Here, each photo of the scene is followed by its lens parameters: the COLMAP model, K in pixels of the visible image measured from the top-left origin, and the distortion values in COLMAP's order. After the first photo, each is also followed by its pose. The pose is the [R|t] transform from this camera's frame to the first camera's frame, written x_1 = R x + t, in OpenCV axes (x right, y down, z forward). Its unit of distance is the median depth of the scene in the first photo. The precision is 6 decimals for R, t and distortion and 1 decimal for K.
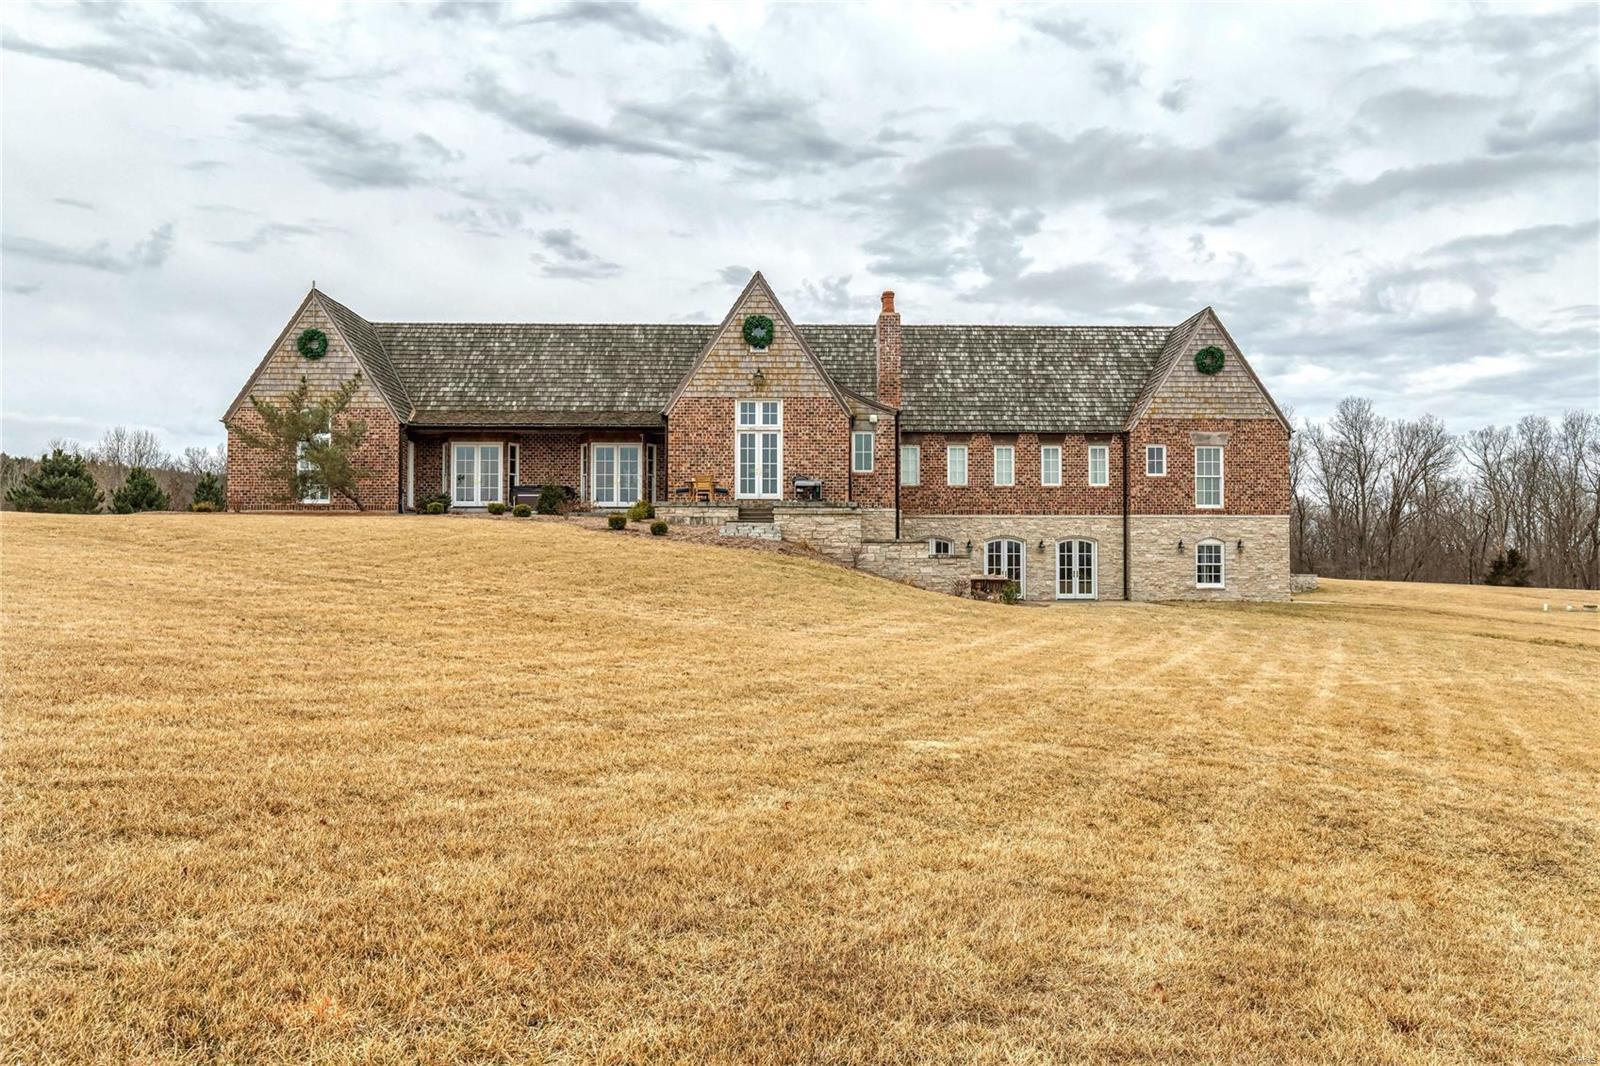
lens RADIAL K [[1346.9, 0, 828.9], [0, 1346.9, 578.8], [0, 0, 1]] dist [-0.008510, -0.002269]
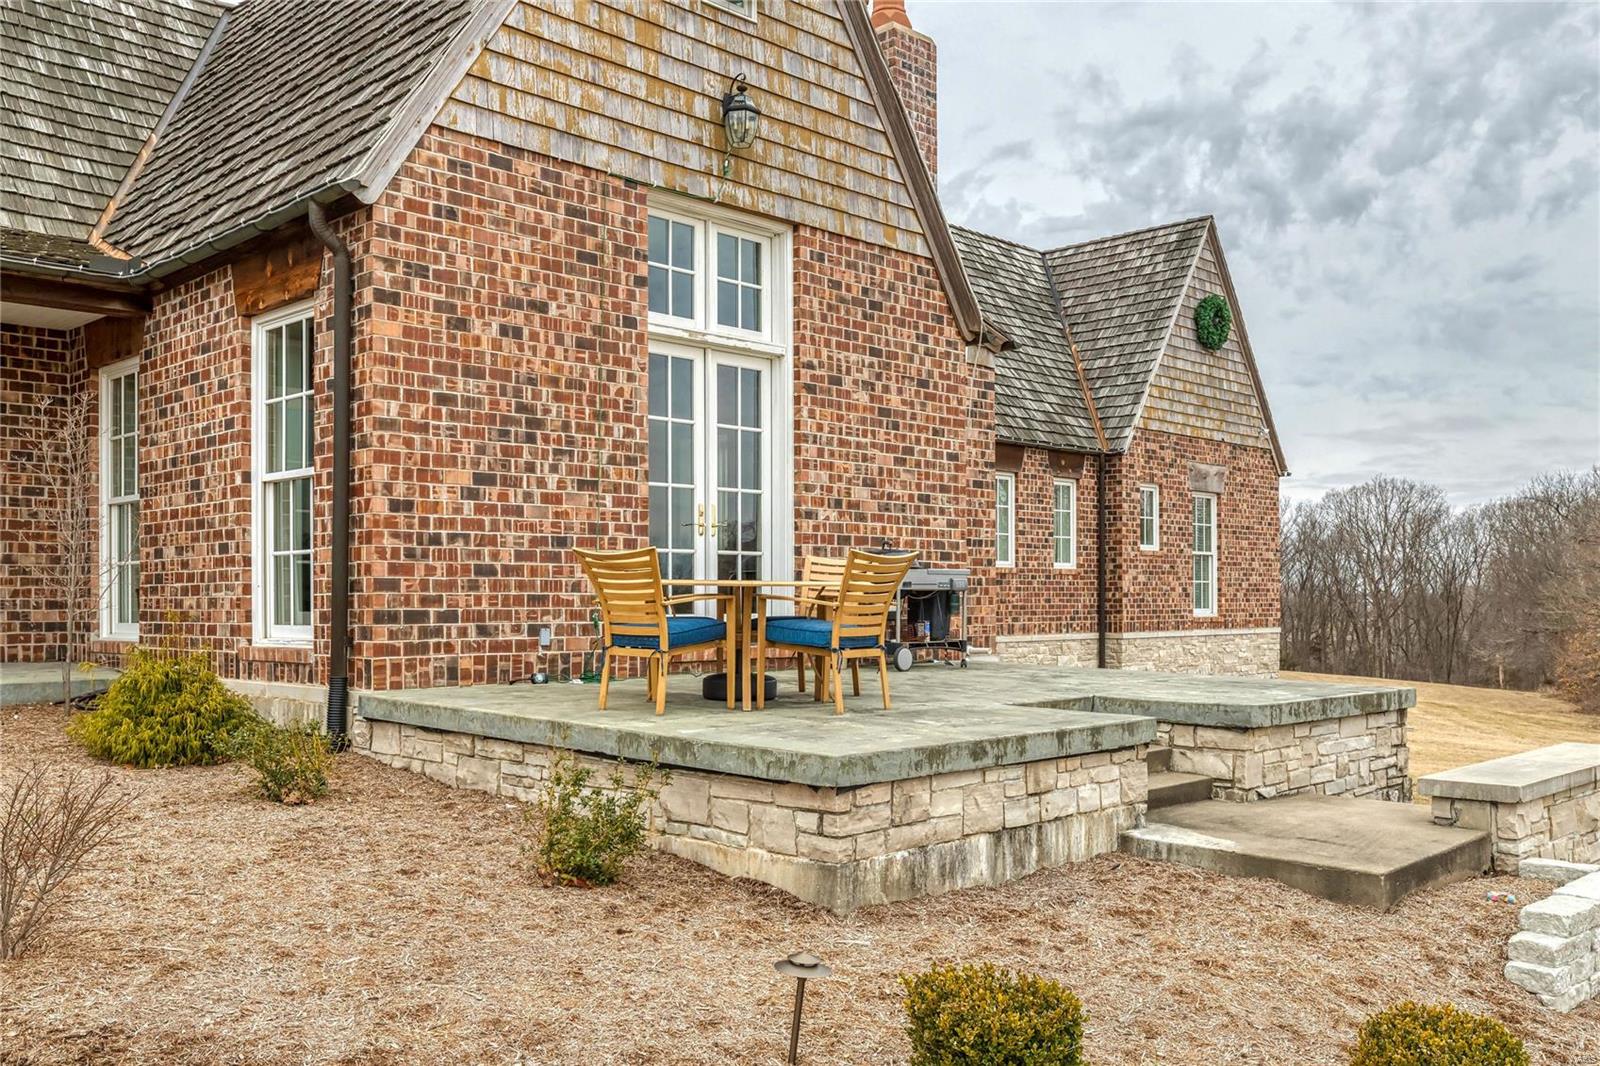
lens RADIAL K [[1383.6, 0, 794.8], [0, 1383.6, 581.3], [0, 0, 1]] dist [-0.000181, 0.000413]
pose [[0.738832, 0.008991, 0.673830, -0.180249], [-0.001110, 0.999926, -0.012125, -0.059246], [-0.673889, 0.008210, 0.738787, 0.722723]]
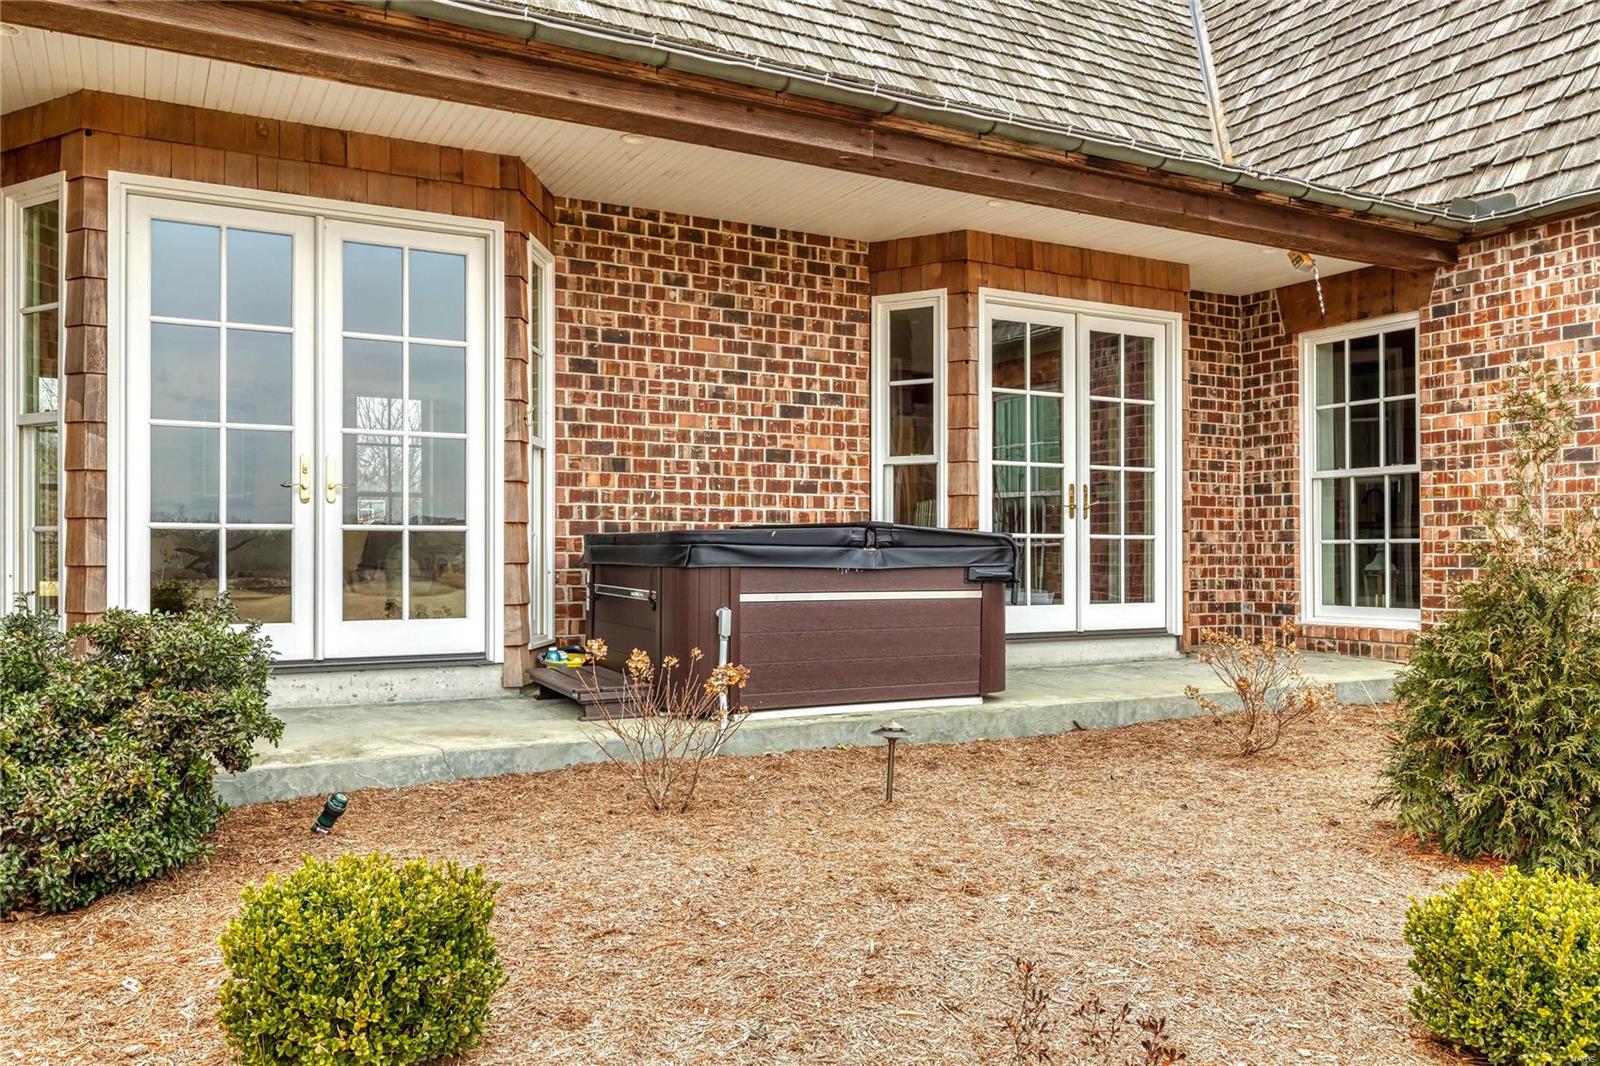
lens RADIAL K [[1216.2, 0, 800.0], [0, 1216.2, 533.0], [0, 0, 1]] dist [0.001143, -0.000990]
pose [[0.902537, 0.009661, 0.430505, -0.264892], [-0.003190, 0.999871, -0.015751, -0.063062], [-0.430601, 0.012842, 0.902451, 0.836557]]
